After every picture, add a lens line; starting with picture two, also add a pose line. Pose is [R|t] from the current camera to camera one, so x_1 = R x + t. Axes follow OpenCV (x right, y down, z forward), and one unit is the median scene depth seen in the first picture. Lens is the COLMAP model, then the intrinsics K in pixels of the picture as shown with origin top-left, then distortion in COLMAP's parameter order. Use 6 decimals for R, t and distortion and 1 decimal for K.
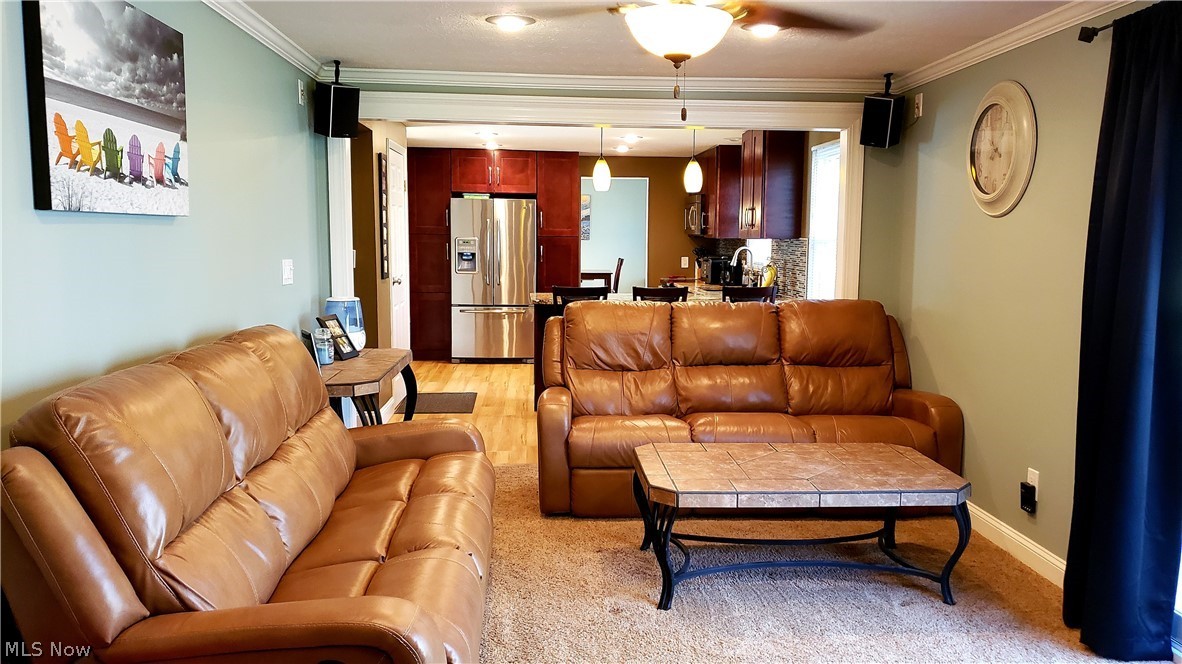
lens RADIAL K [[899.9, 0, 591.3], [0, 899.9, 332.7], [0, 0, 1]] dist [0.001042, 0.000058]
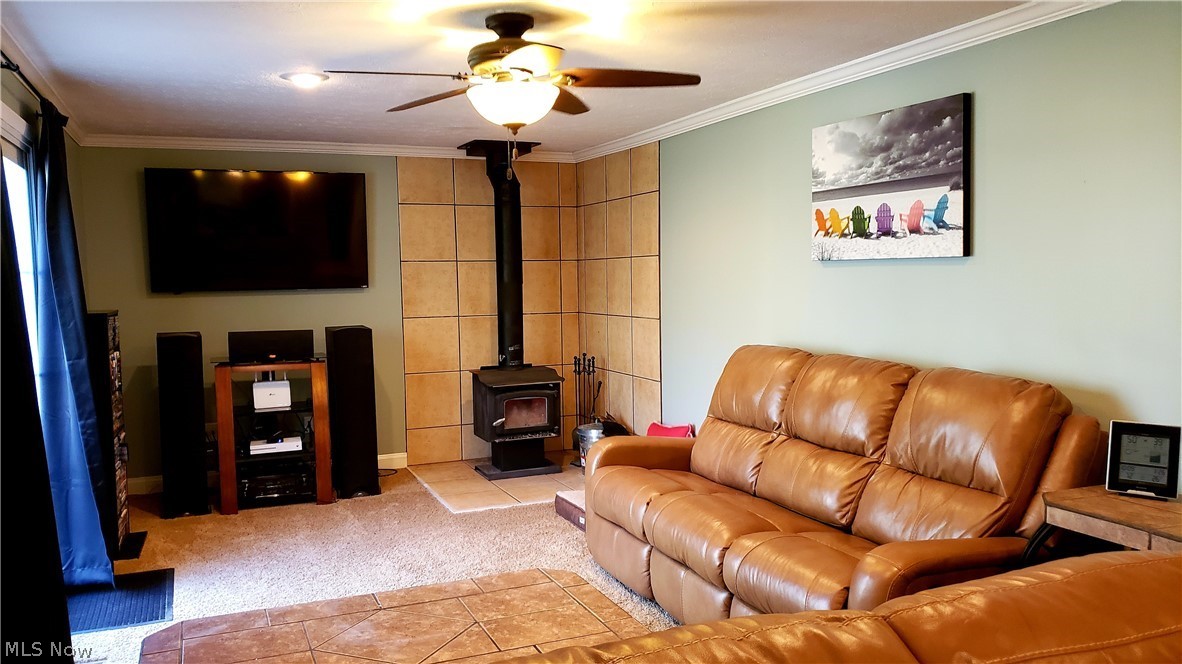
lens RADIAL K [[899.9, 0, 589.9], [0, 899.9, 334.6], [0, 0, 1]] dist [0.001042, 0.000058]
pose [[-0.940242, 0.030474, -0.339141, 0.424355], [-0.029816, 0.984793, 0.171152, -0.249924], [0.339199, 0.171036, -0.925035, 2.237152]]
